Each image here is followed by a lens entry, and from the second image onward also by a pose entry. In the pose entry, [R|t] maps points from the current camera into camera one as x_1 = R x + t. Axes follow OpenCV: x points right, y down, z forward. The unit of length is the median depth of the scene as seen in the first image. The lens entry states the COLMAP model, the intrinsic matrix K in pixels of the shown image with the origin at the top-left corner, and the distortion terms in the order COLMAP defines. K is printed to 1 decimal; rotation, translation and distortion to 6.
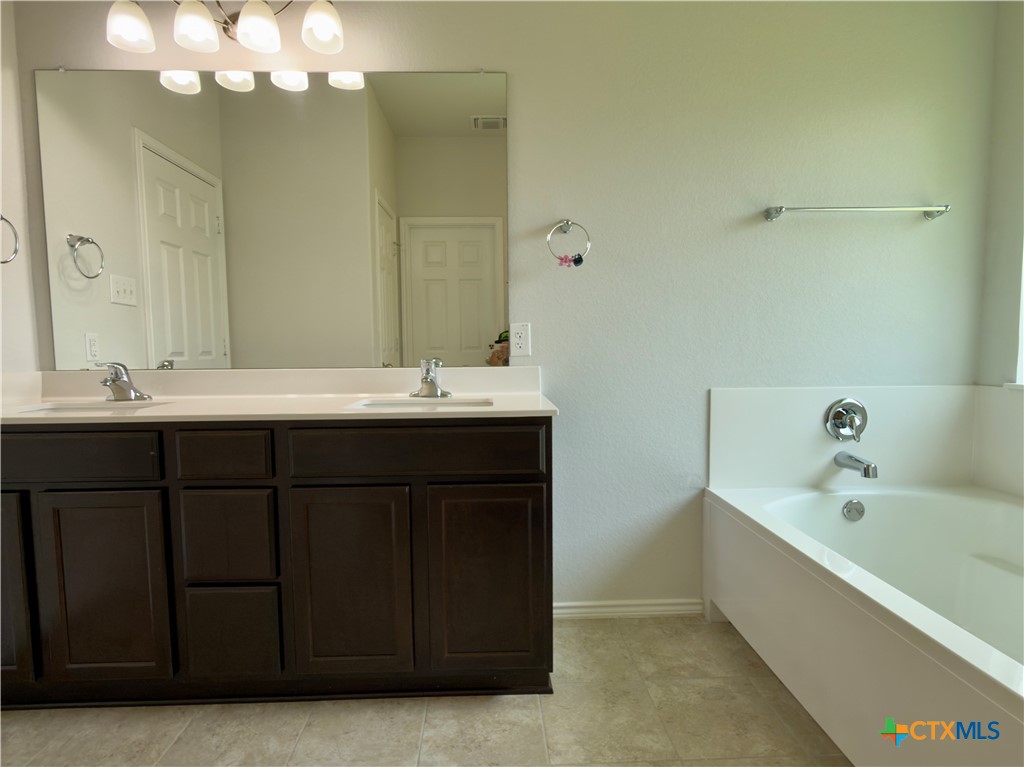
lens RADIAL K [[544.6, 0, 507.3], [0, 544.6, 382.9], [0, 0, 1]] dist [-0.002428, 0.000352]
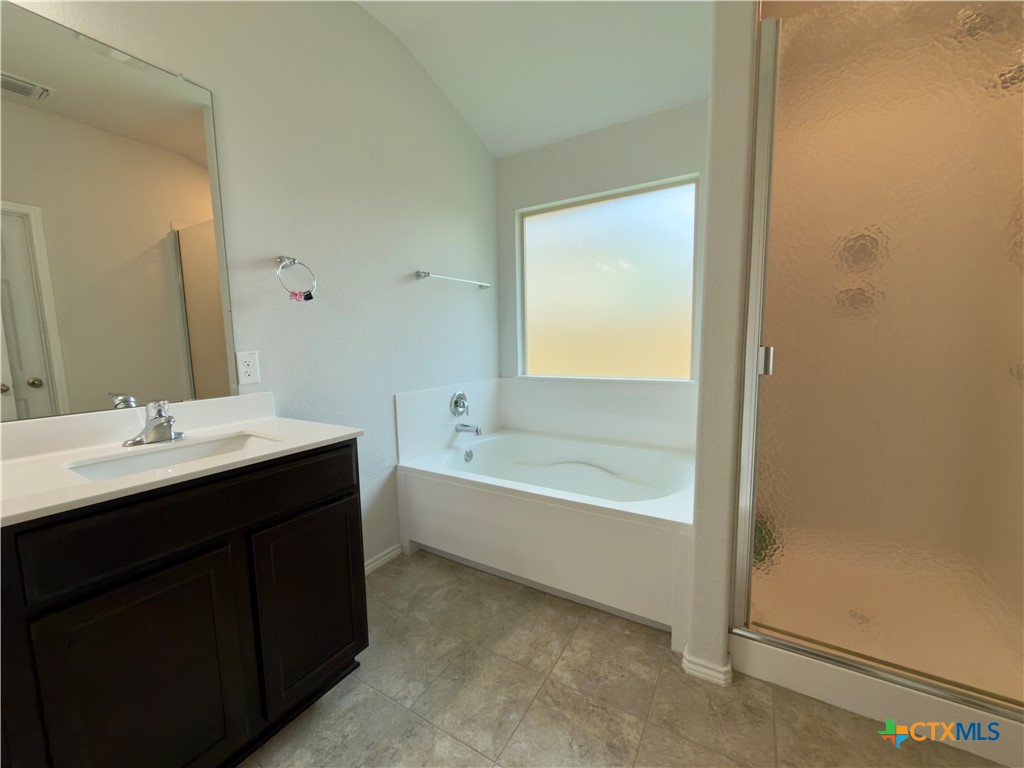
lens RADIAL K [[408.1, 0, 511.7], [0, 408.1, 380.1], [0, 0, 1]] dist [0.001579, -0.000605]
pose [[0.542220, -0.081357, 0.836288, -0.367708], [0.064828, 0.996385, 0.054900, -0.069283], [-0.837732, 0.024447, 0.545534, 0.180891]]
